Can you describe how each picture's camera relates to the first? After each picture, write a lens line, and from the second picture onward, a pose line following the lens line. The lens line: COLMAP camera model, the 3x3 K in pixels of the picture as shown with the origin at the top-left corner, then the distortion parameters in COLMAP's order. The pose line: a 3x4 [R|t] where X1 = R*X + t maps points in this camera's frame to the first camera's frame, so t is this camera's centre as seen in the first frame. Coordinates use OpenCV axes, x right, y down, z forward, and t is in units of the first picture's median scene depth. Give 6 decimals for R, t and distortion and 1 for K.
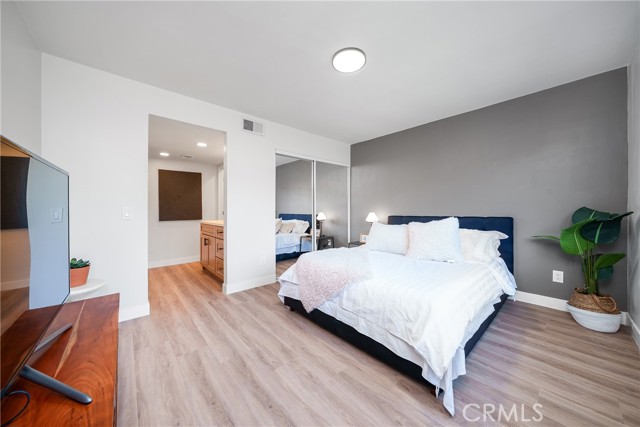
lens RADIAL K [[217.7, 0, 320.2], [0, 217.7, 210.6], [0, 0, 1]] dist [0.003087, 0.000014]
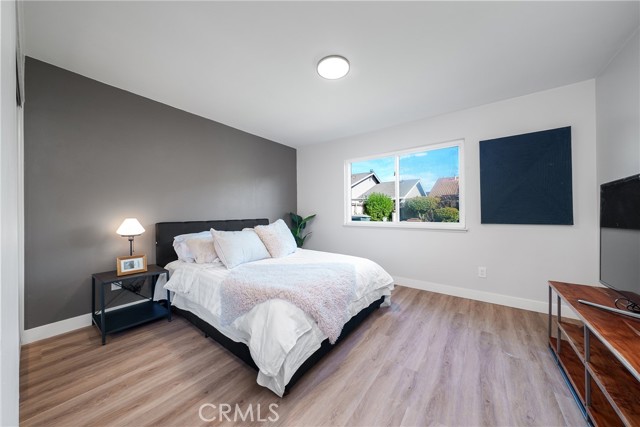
lens RADIAL K [[217.7, 0, 320.3], [0, 217.7, 214.8], [0, 0, 1]] dist [0.003087, 0.000014]
pose [[-0.197973, 0.002942, 0.980203, -1.054421], [0.003285, 0.999992, -0.002338, 0.008076], [-0.980202, 0.002757, -0.197981, 1.550543]]
